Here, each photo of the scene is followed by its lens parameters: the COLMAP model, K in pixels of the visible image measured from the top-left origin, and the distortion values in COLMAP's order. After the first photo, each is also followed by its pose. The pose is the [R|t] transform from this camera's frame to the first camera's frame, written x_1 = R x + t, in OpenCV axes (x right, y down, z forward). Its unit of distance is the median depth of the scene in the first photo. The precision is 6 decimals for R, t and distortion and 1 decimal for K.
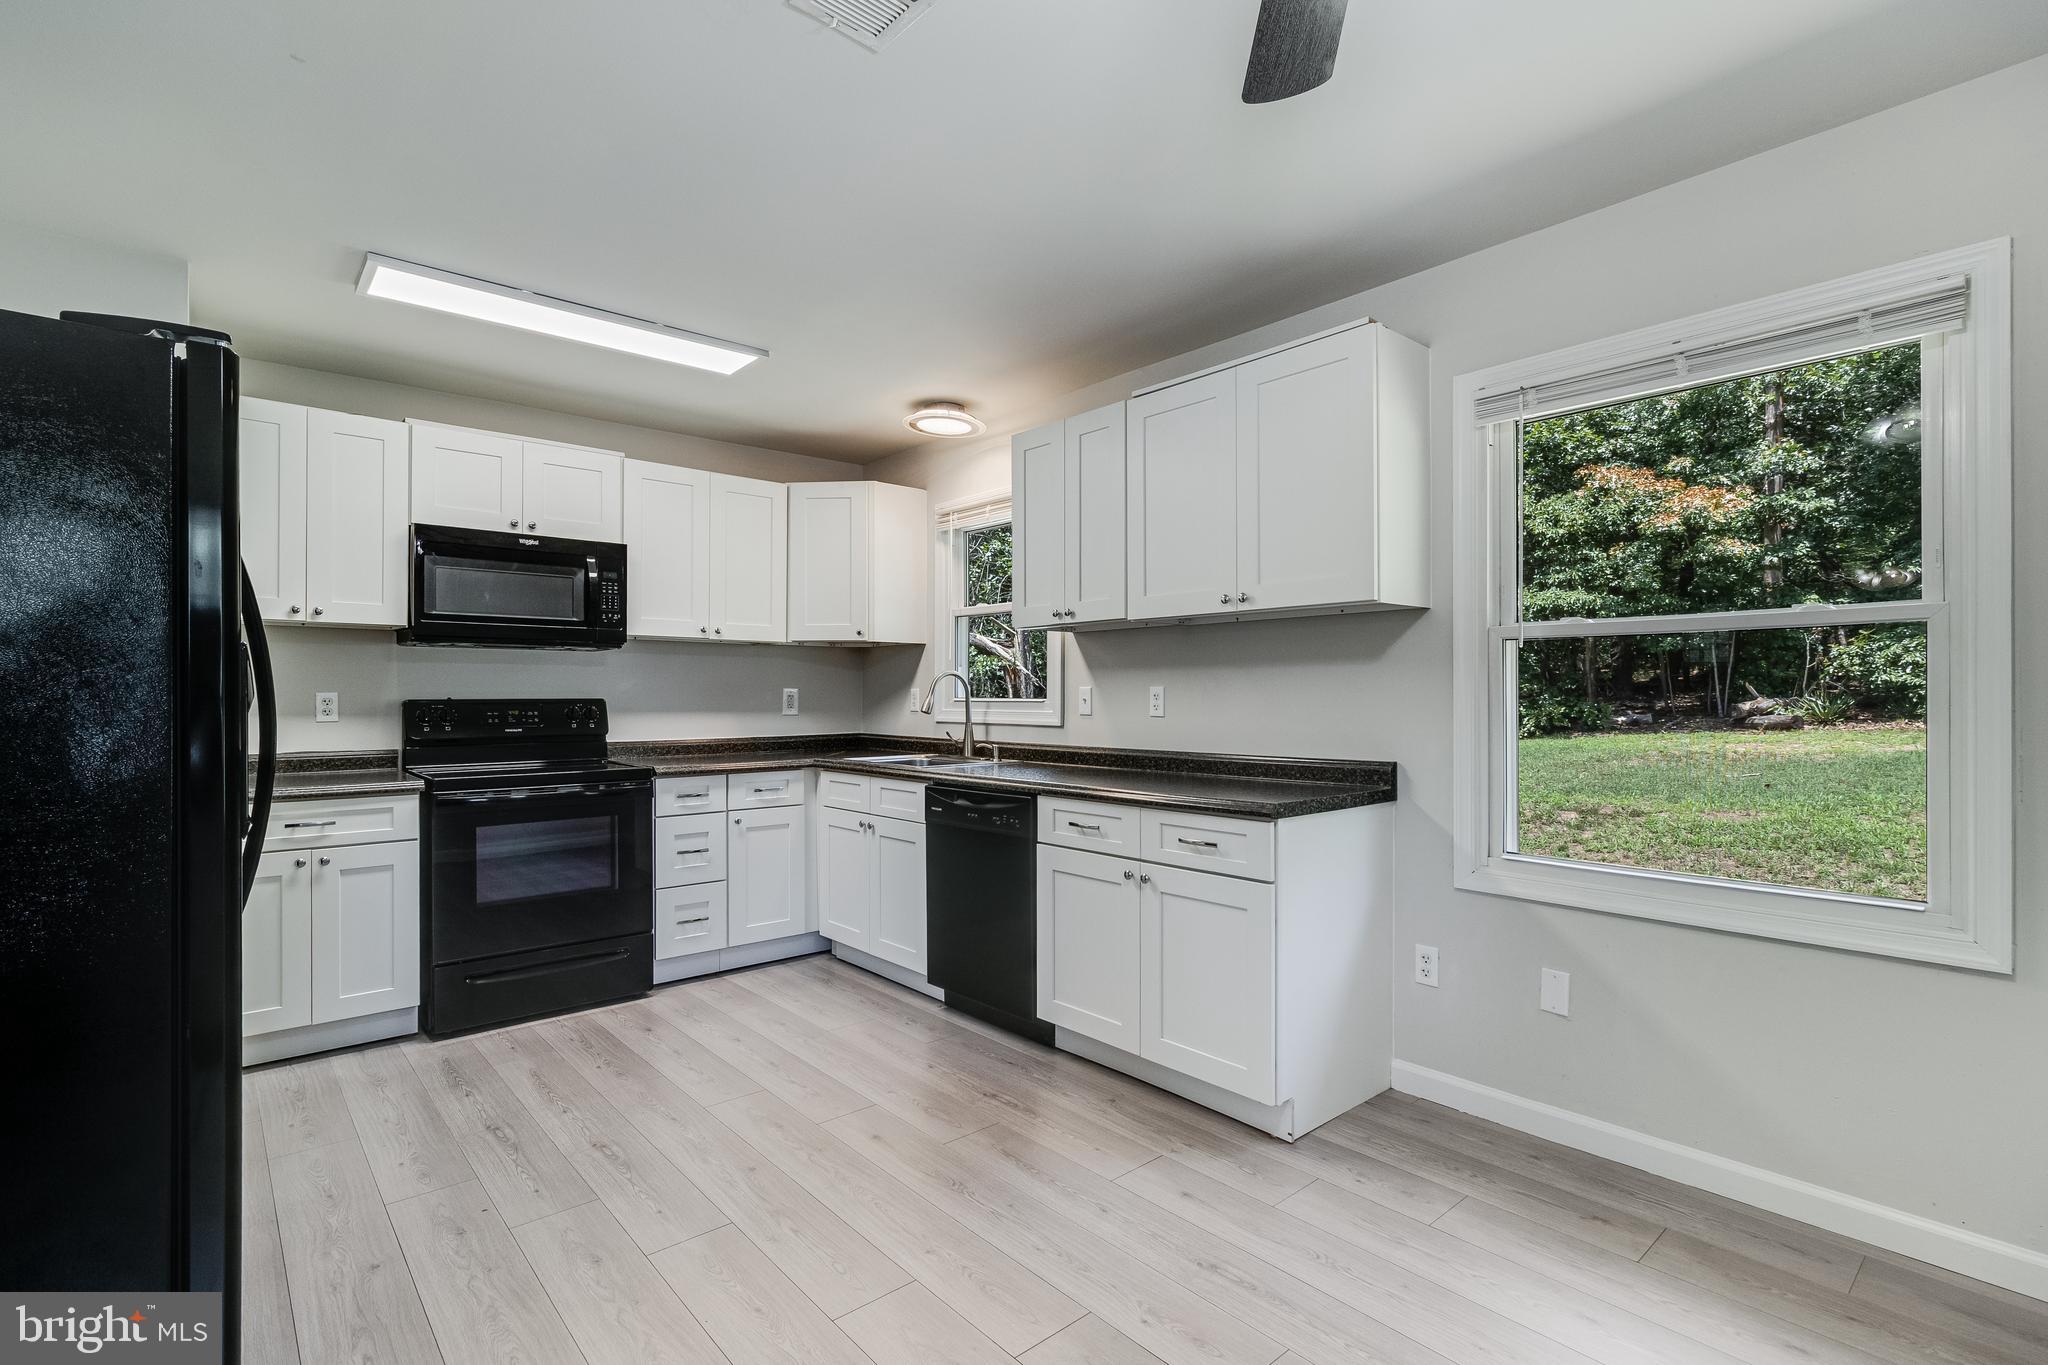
lens RADIAL K [[955.4, 0, 1027.9], [0, 955.4, 693.1], [0, 0, 1]] dist [0.000106, -0.000097]
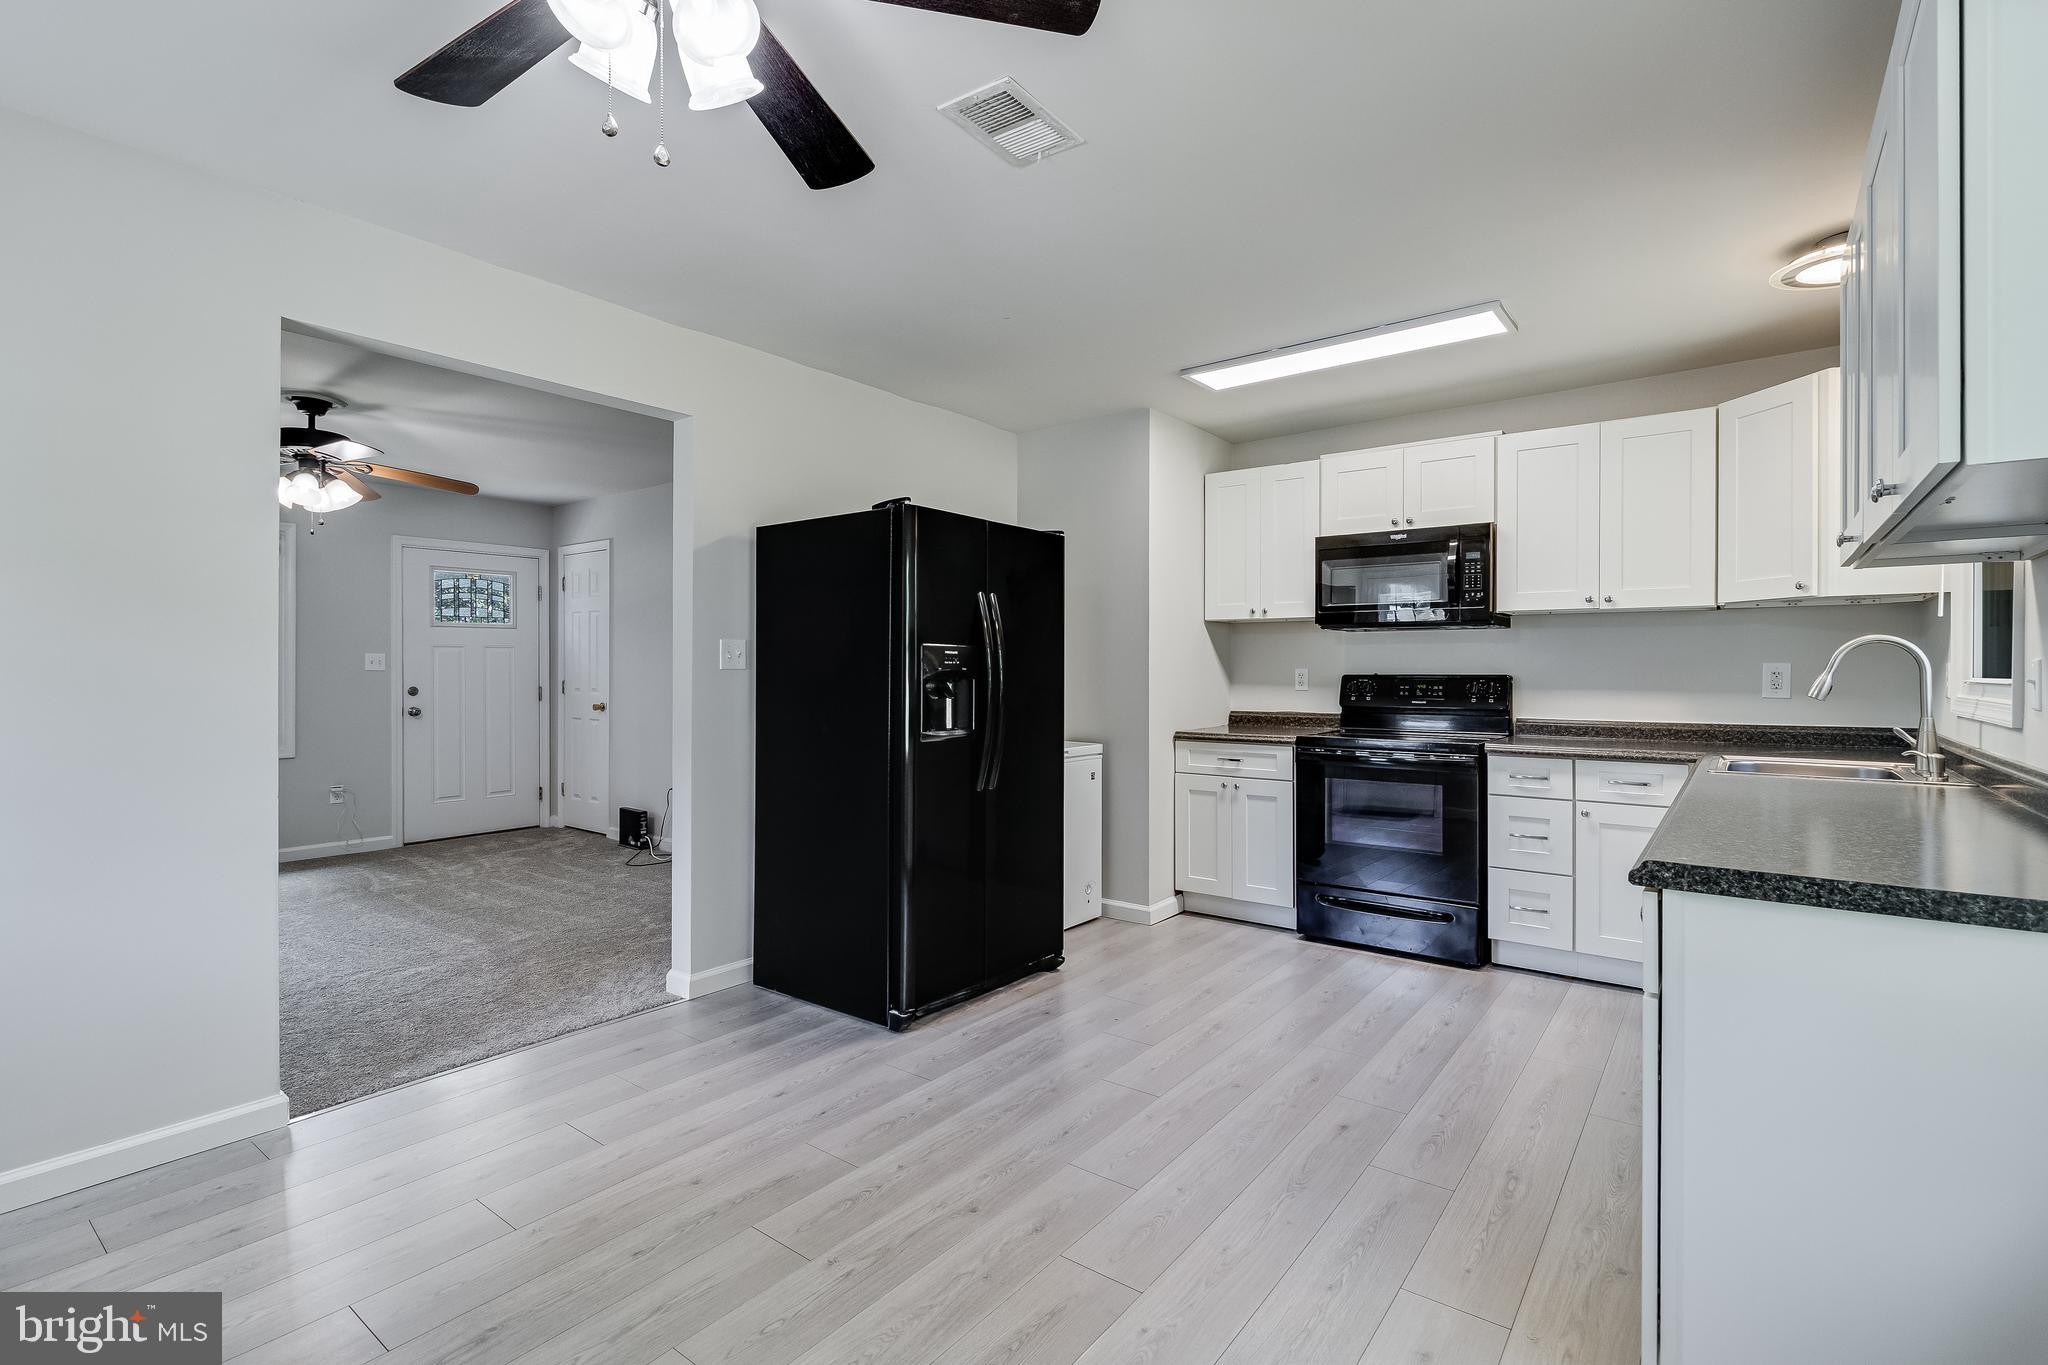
lens RADIAL K [[946.6, 0, 1020.2], [0, 946.6, 674.0], [0, 0, 1]] dist [-0.000776, 0.000350]
pose [[0.192995, 0.005893, -0.981182, 0.513136], [0.000387, 0.999981, 0.006082, -0.001617], [0.981200, -0.001554, 0.192989, 0.350951]]
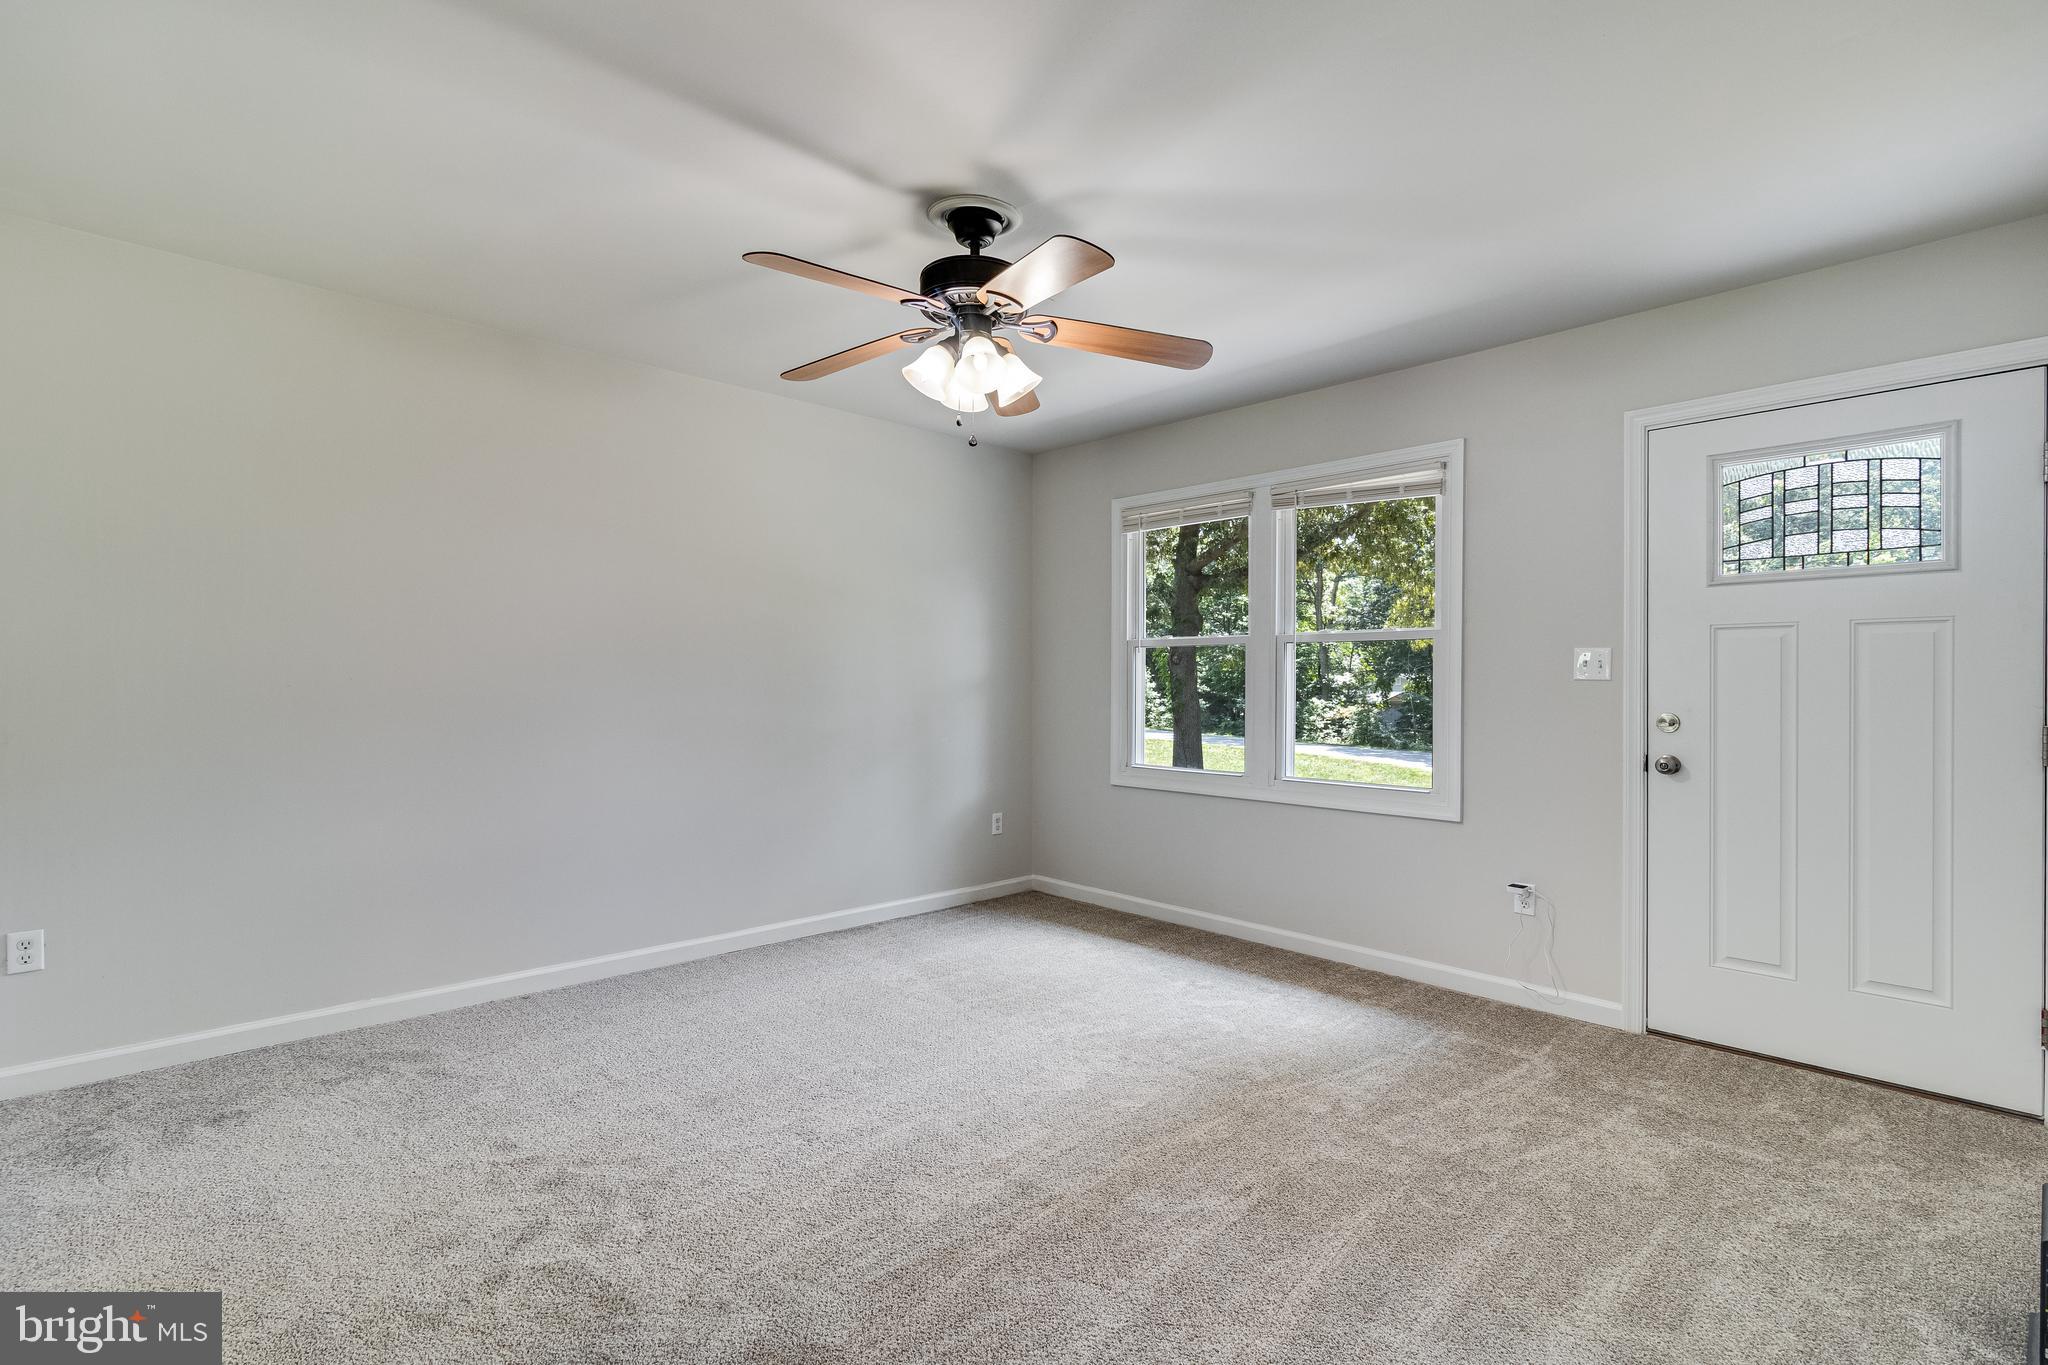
lens RADIAL K [[946.6, 0, 1020.2], [0, 946.6, 674.0], [0, 0, 1]] dist [-0.000776, 0.000350]
pose [[-0.998962, -0.006542, -0.045081, -0.831859], [-0.006107, 0.999933, -0.009786, 0.009401], [0.045142, -0.009500, -0.998935, 0.414005]]
